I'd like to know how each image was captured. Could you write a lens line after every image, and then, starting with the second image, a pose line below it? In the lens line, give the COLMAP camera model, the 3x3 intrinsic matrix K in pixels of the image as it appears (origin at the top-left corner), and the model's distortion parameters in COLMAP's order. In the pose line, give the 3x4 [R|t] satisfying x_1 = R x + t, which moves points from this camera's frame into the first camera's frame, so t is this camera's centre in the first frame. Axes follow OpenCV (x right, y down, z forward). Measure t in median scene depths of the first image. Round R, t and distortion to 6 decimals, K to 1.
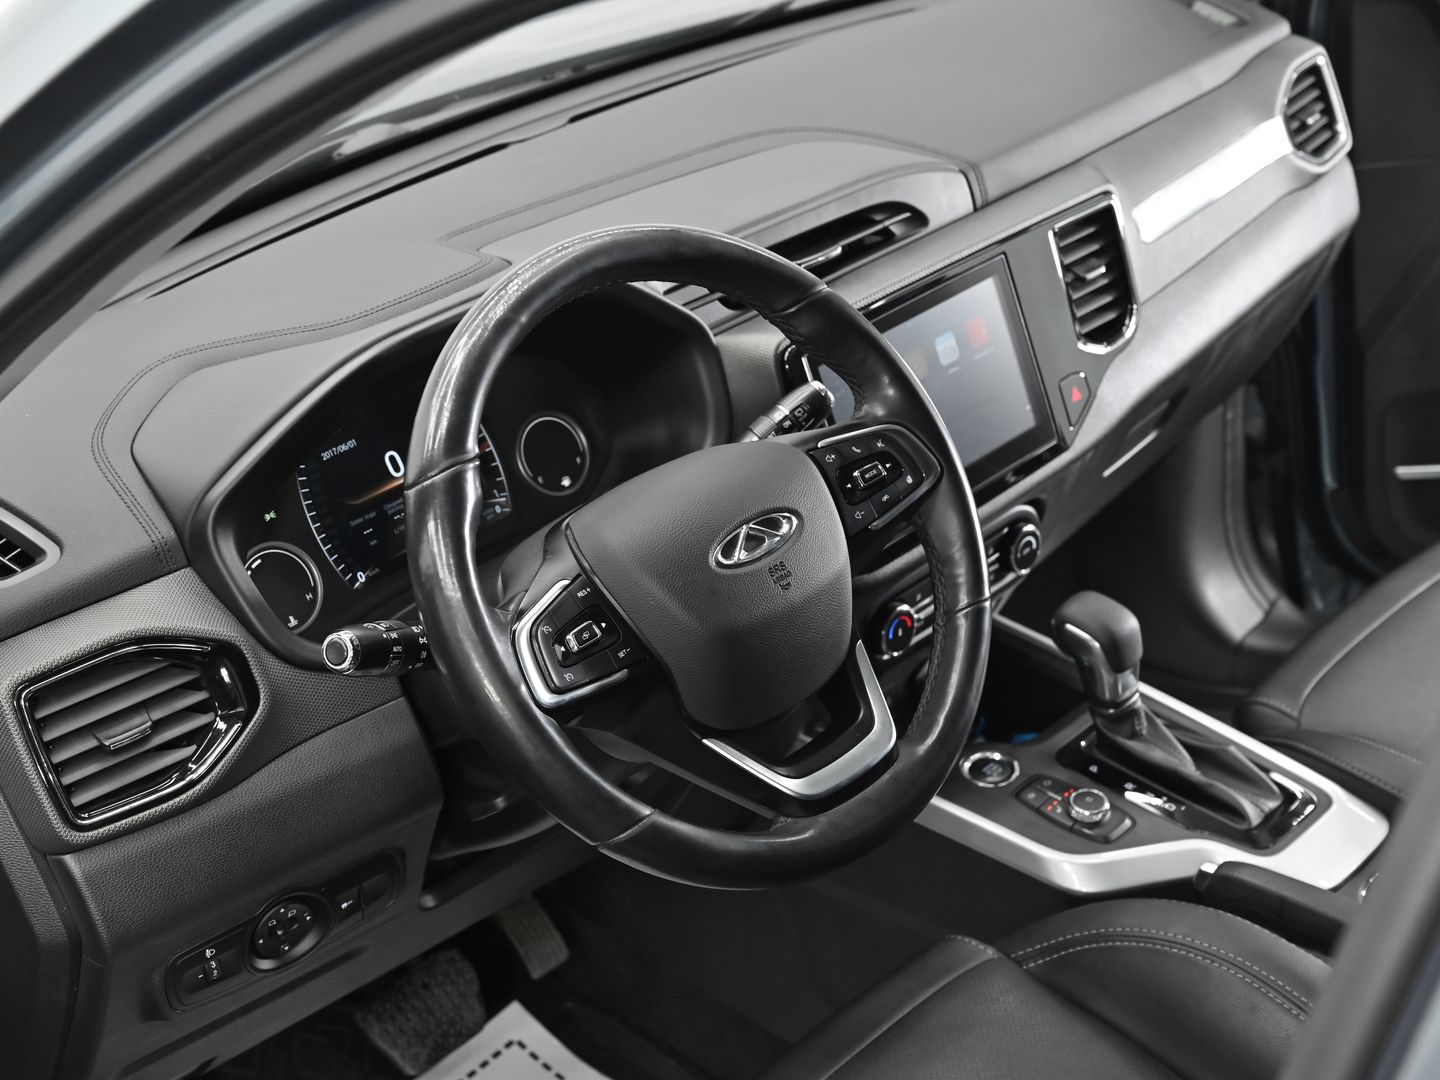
lens RADIAL K [[2006.3, 0, 796.7], [0, 2006.3, 547.9], [0, 0, 1]] dist [-0.001629, 0.000000]
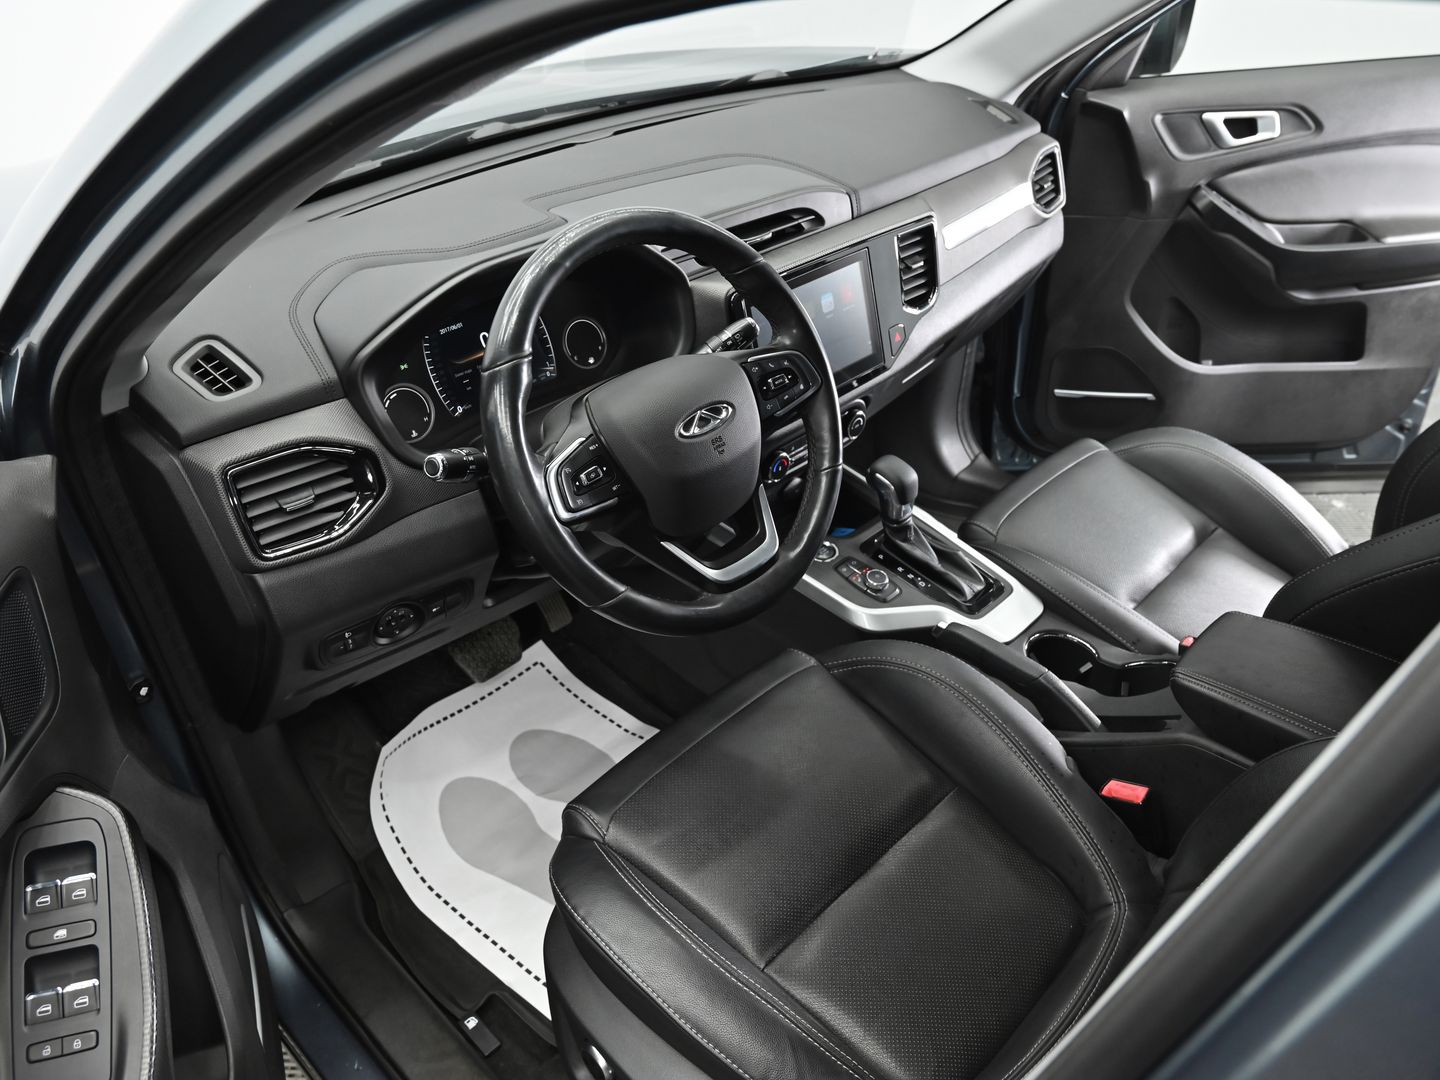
lens RADIAL K [[999.5, 0, 742.3], [0, 999.5, 534.4], [0, 0, 1]] dist [-0.007545, -0.002064]
pose [[0.993792, 0.101402, 0.045766, -0.014970], [-0.107292, 0.982343, 0.153269, -0.032471], [-0.029416, -0.157228, 0.987124, 0.166583]]
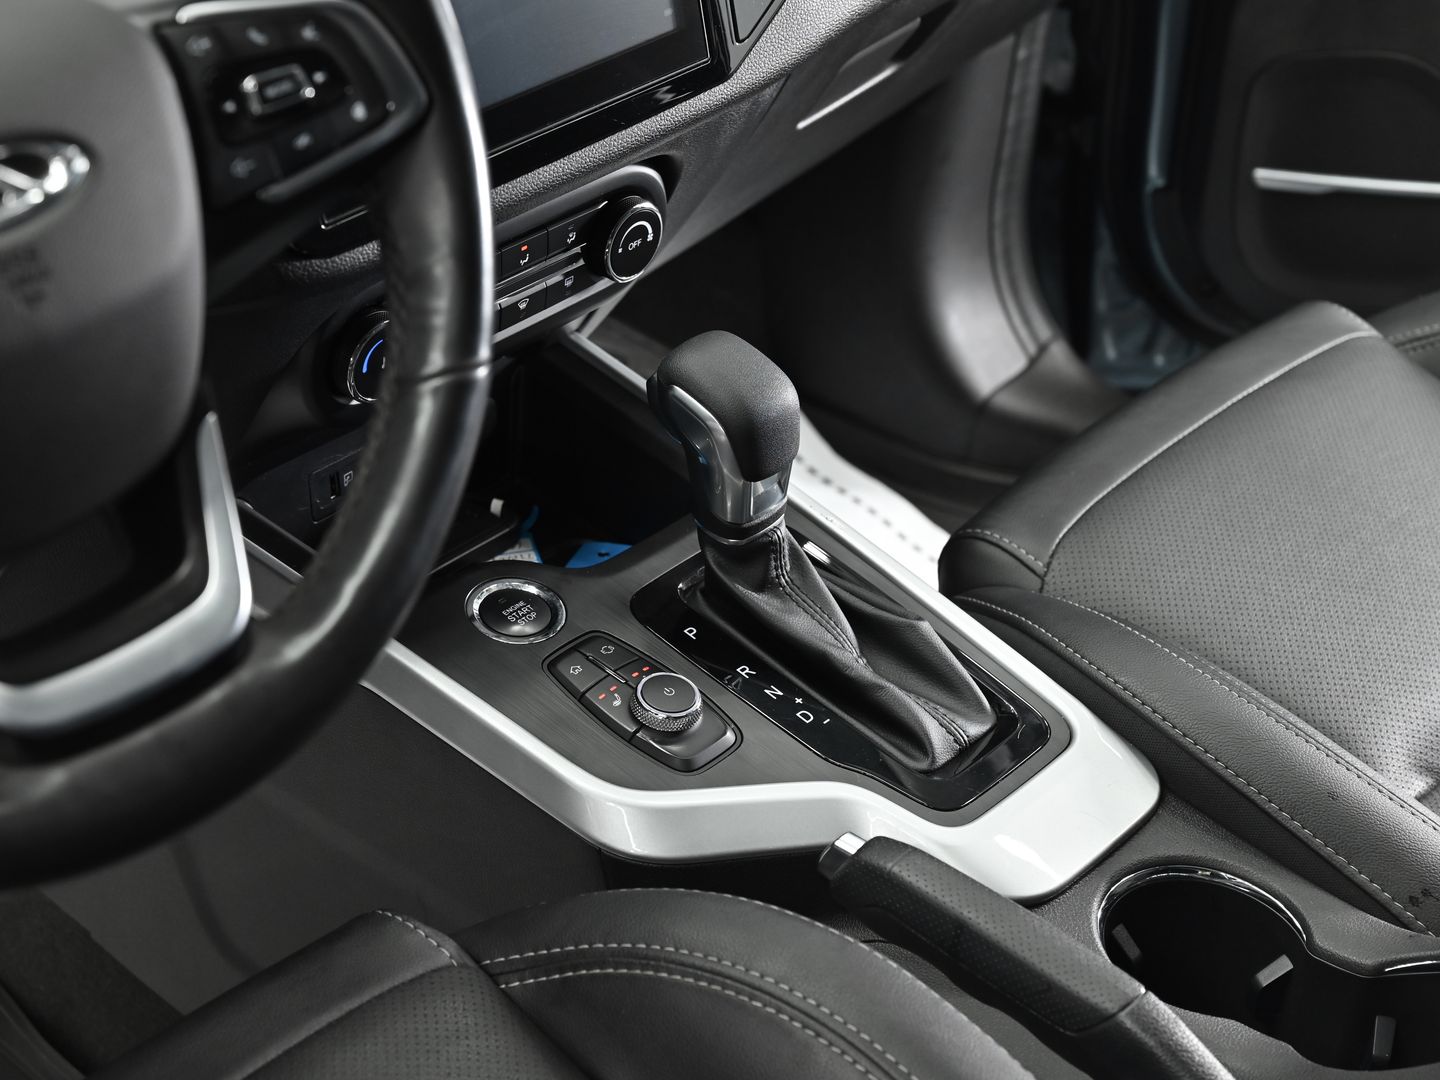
lens RADIAL K [[2550.3, 0, 751.3], [0, 2550.3, 501.1], [0, 0, 1]] dist [0.018437, 0.000000]
pose [[0.984353, 0.125075, 0.124117, 0.075817], [-0.141062, 0.981468, 0.129701, -0.030790], [-0.105594, -0.145180, 0.983754, 0.297410]]
